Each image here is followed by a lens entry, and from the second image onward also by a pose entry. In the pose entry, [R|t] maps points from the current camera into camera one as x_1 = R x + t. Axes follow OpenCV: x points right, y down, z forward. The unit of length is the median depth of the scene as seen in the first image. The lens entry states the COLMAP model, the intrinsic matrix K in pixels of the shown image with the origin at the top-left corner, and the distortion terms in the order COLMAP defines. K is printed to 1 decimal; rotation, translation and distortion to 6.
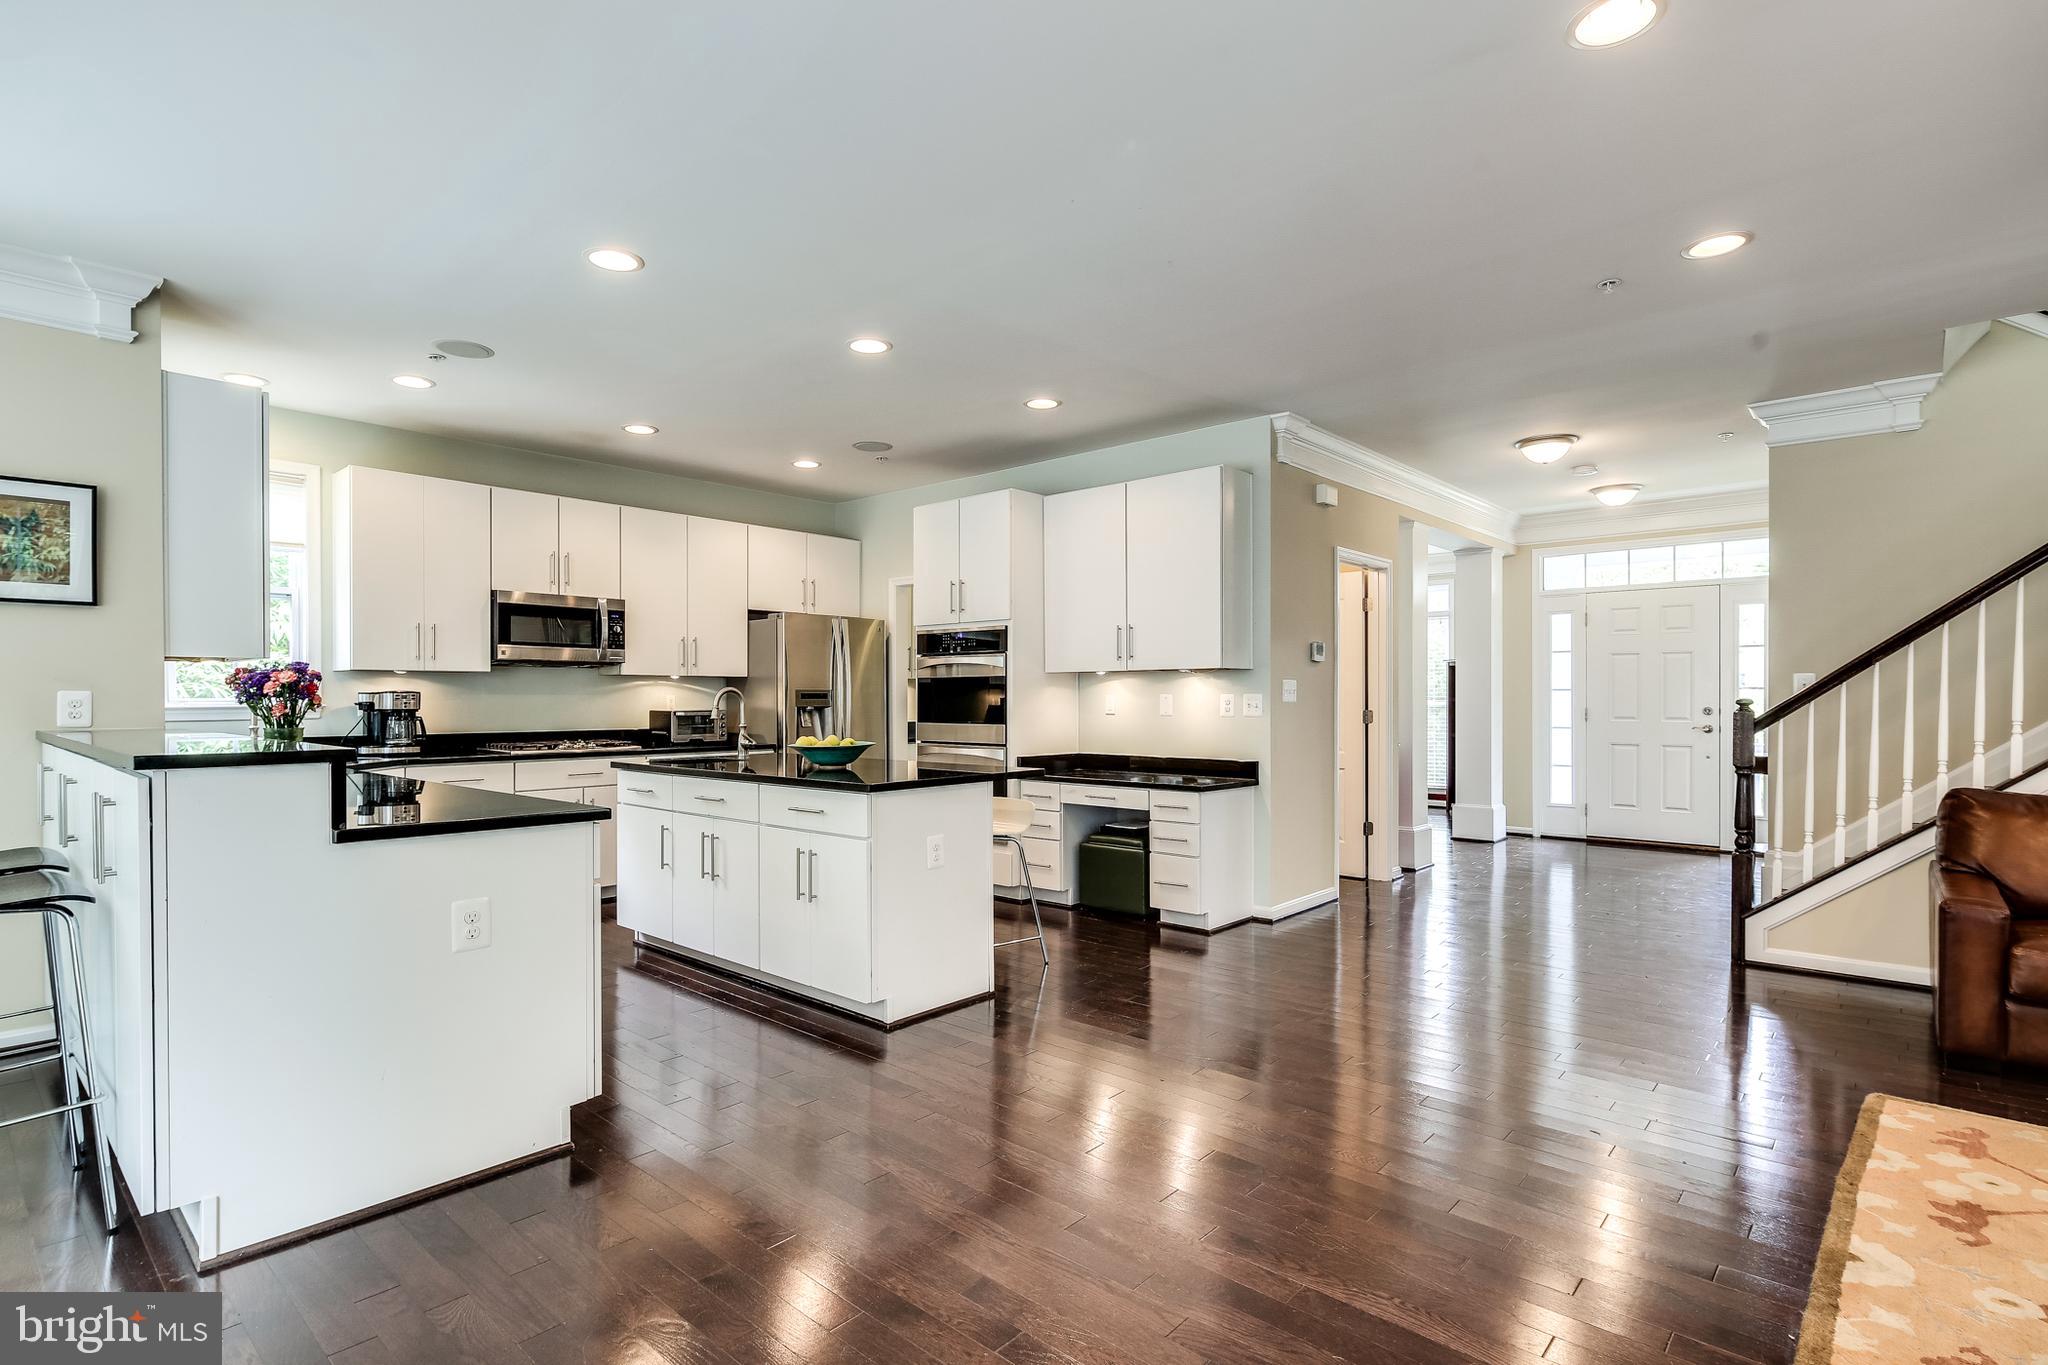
lens RADIAL K [[1005.3, 0, 1030.8], [0, 1005.3, 695.1], [0, 0, 1]] dist [0.011849, -0.002065]
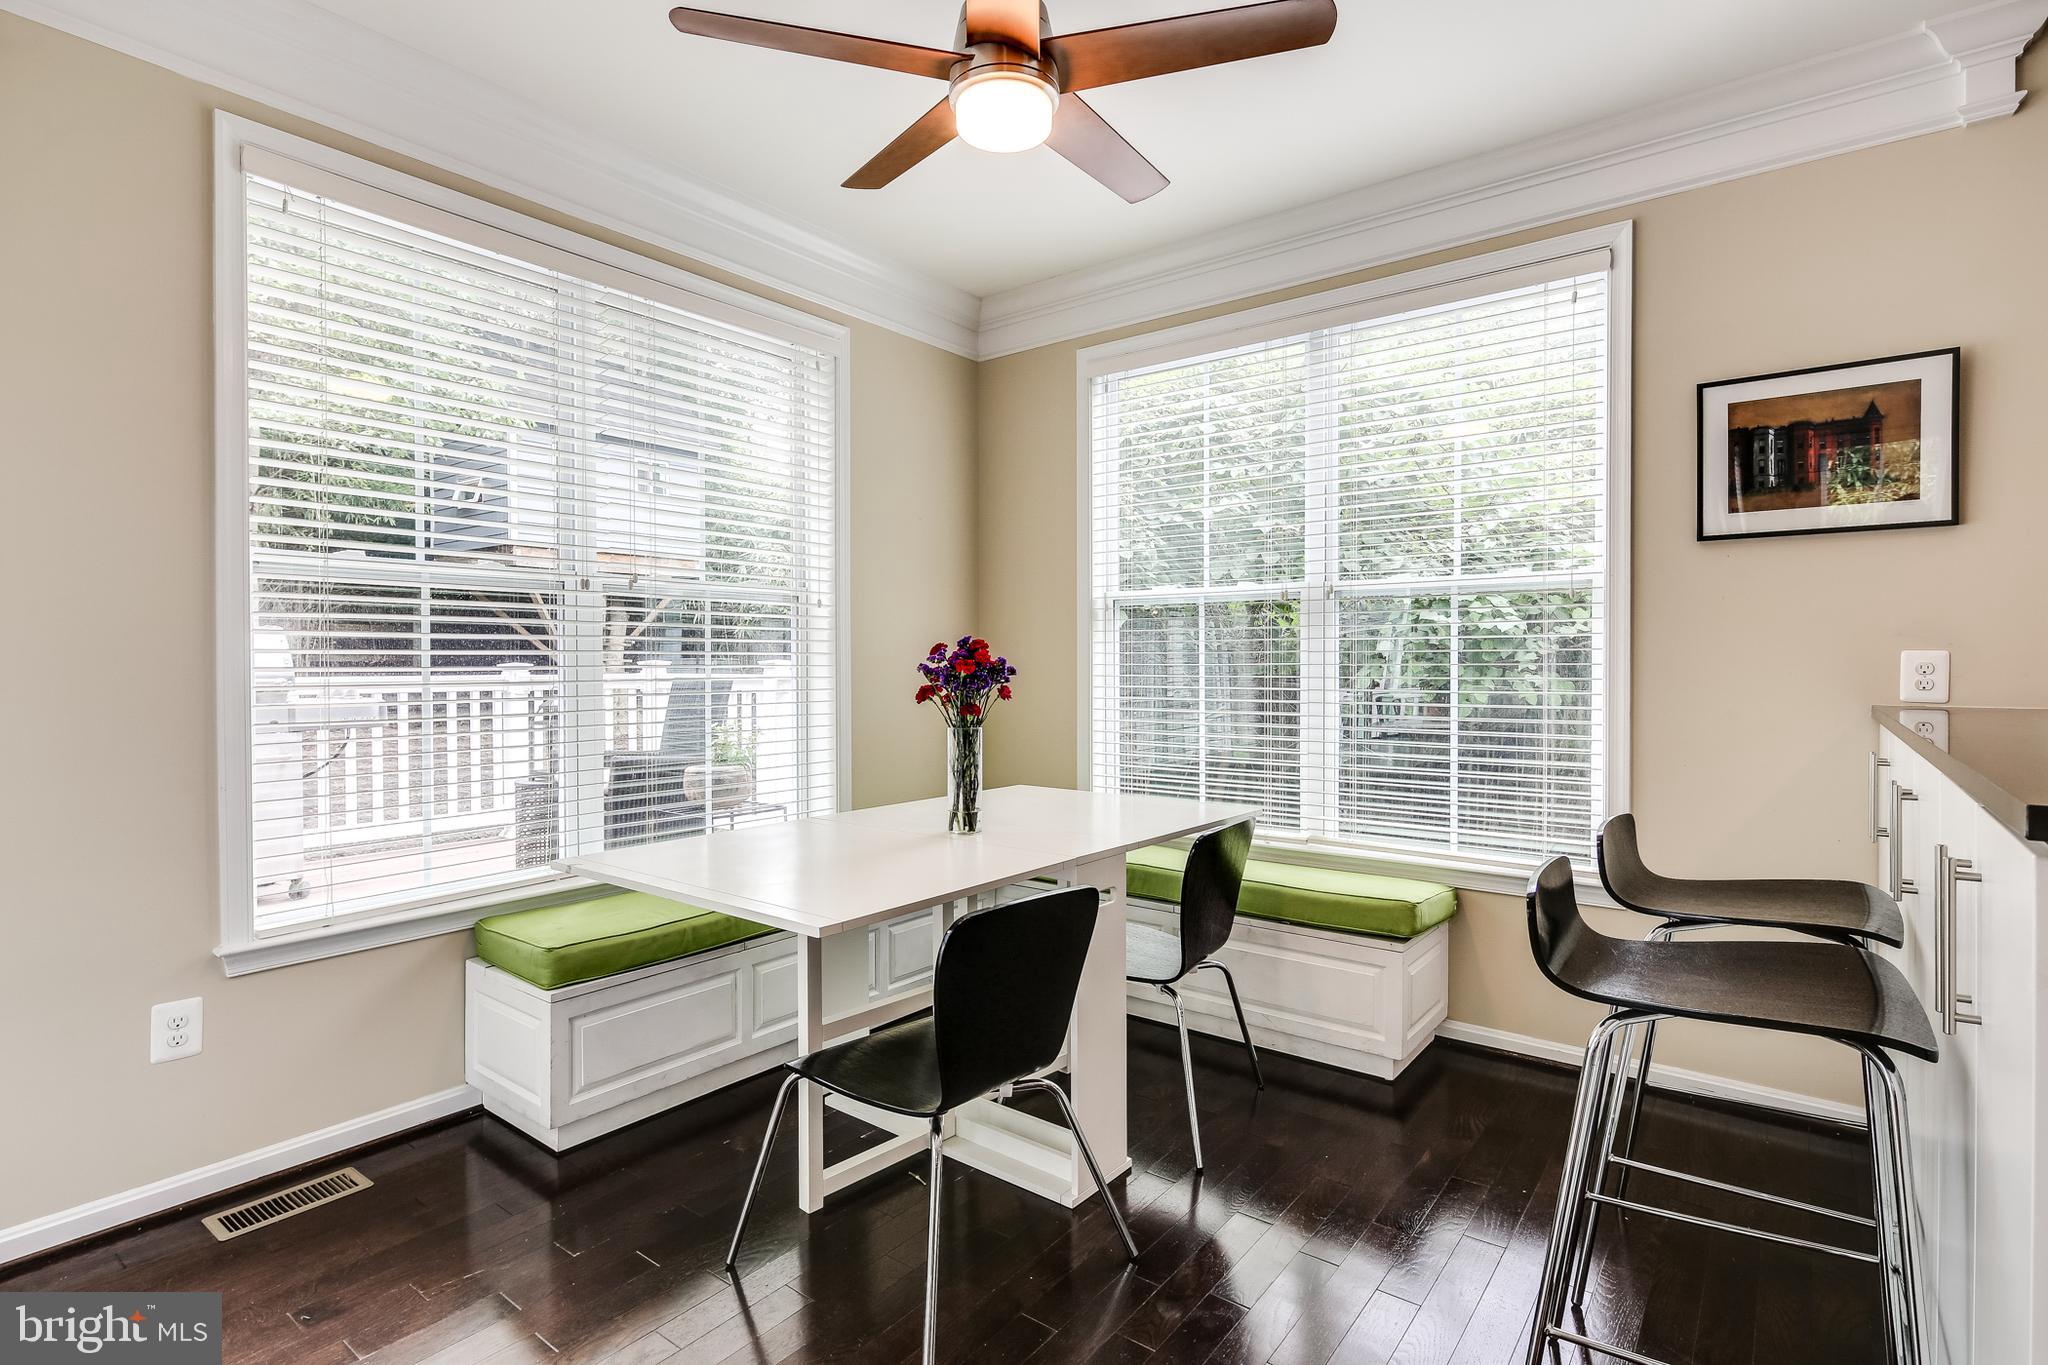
lens RADIAL K [[1005.3, 0, 1014.9], [0, 1005.3, 667.3], [0, 0, 1]] dist [0.011849, -0.002065]
pose [[0.070152, 0.004967, -0.997524, -0.183480], [0.001036, 0.999987, 0.005052, 0.002350], [0.997536, -0.001388, 0.070146, 0.206016]]
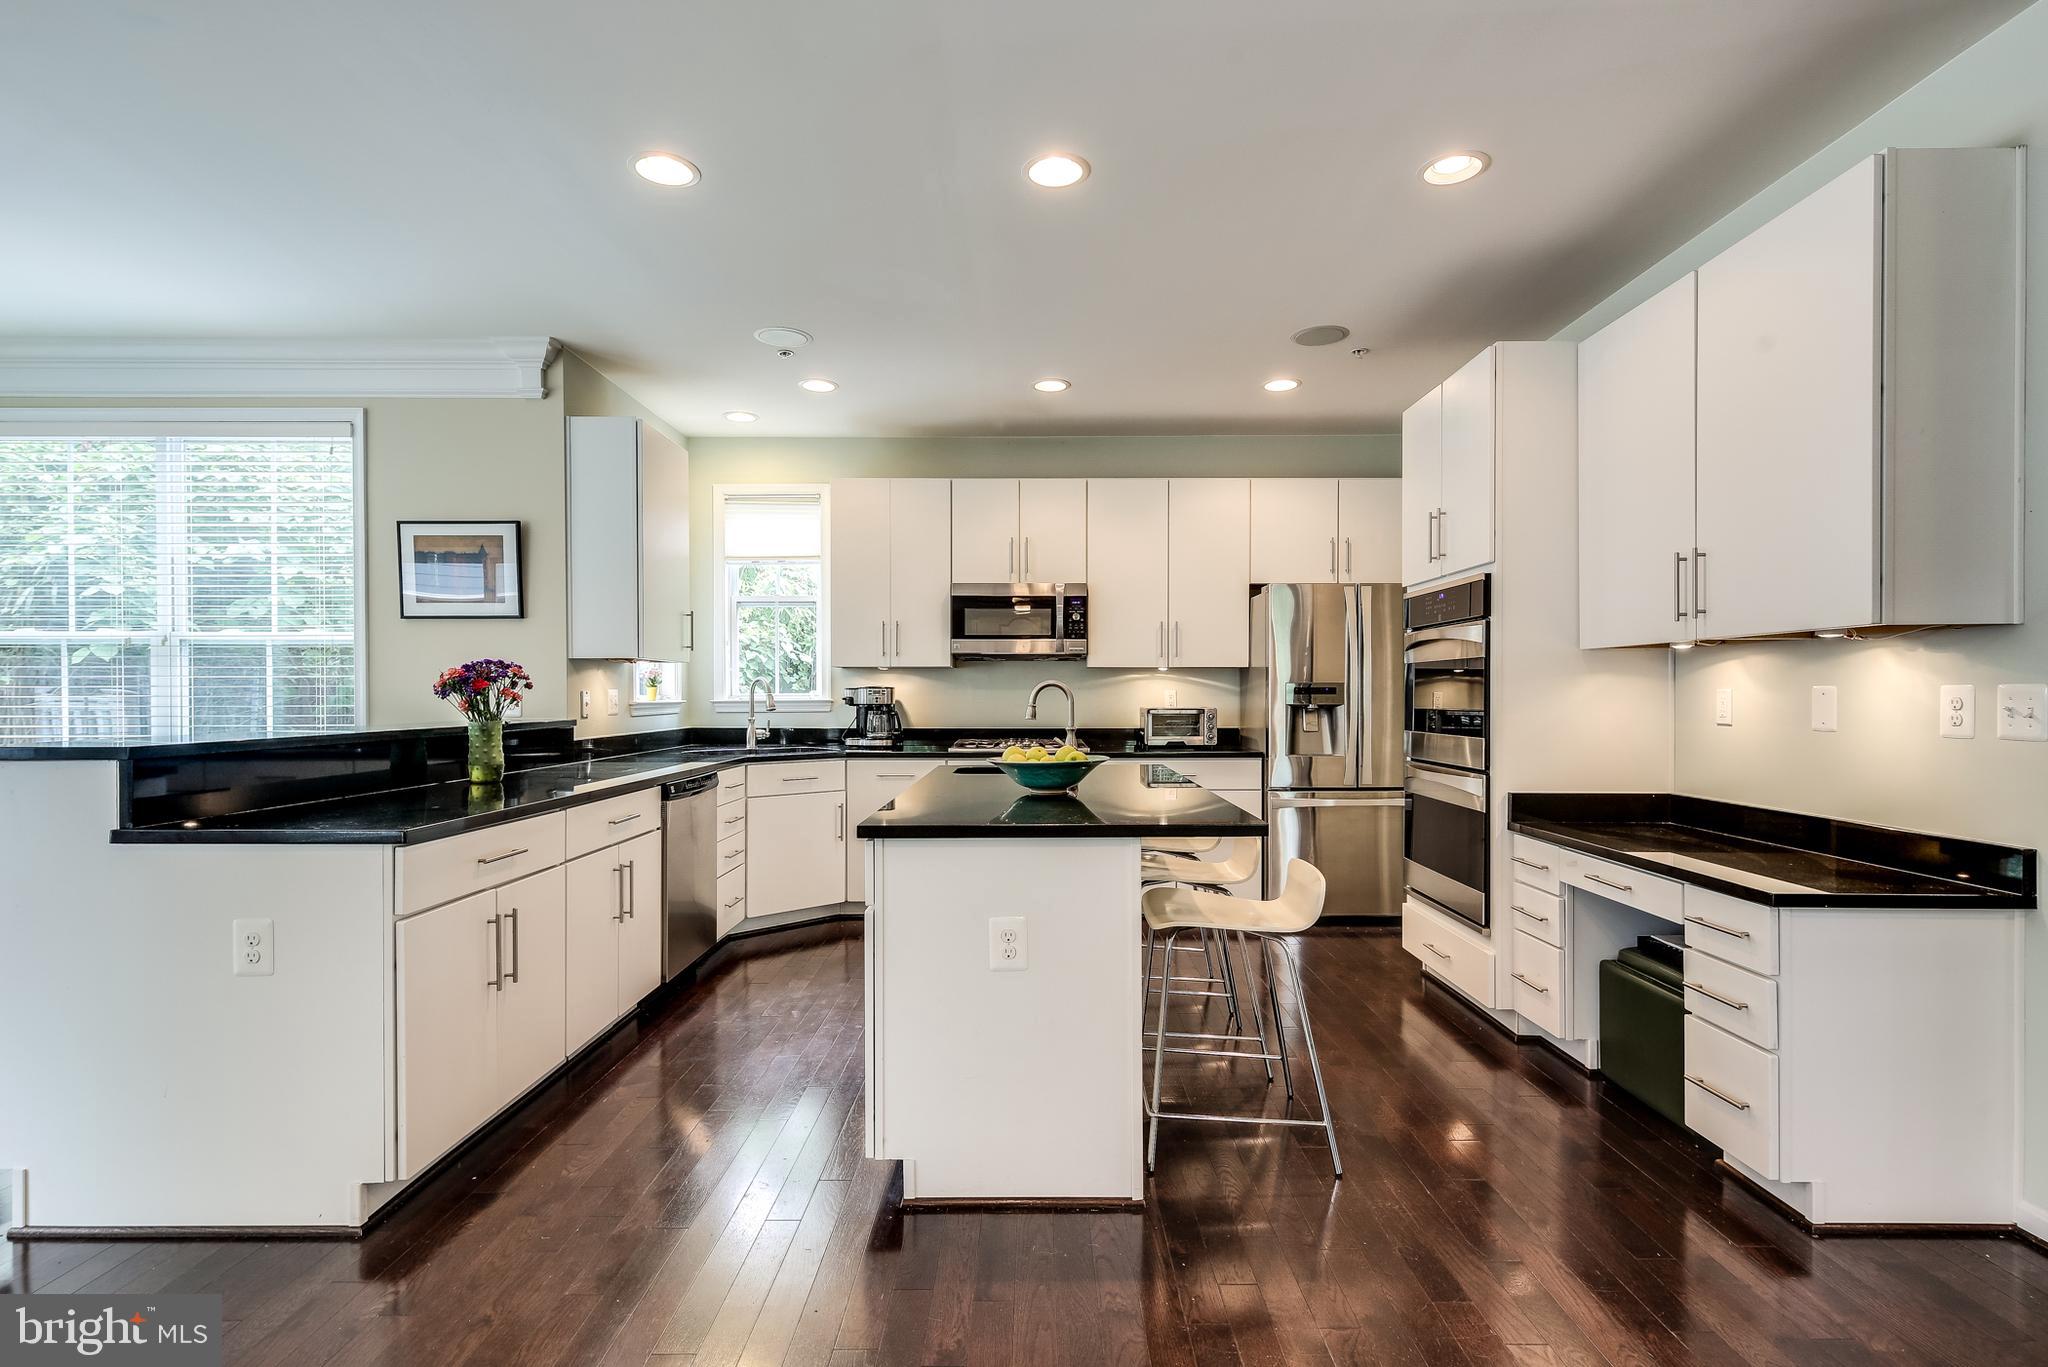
lens RADIAL K [[1005.3, 0, 1024.8], [0, 1005.3, 694.8], [0, 0, 1]] dist [0.011849, -0.002065]
pose [[0.664094, 0.001405, -0.747648, 0.254064], [0.001570, 0.999993, 0.003274, 0.001241], [0.747647, -0.003348, 0.664087, 0.411431]]
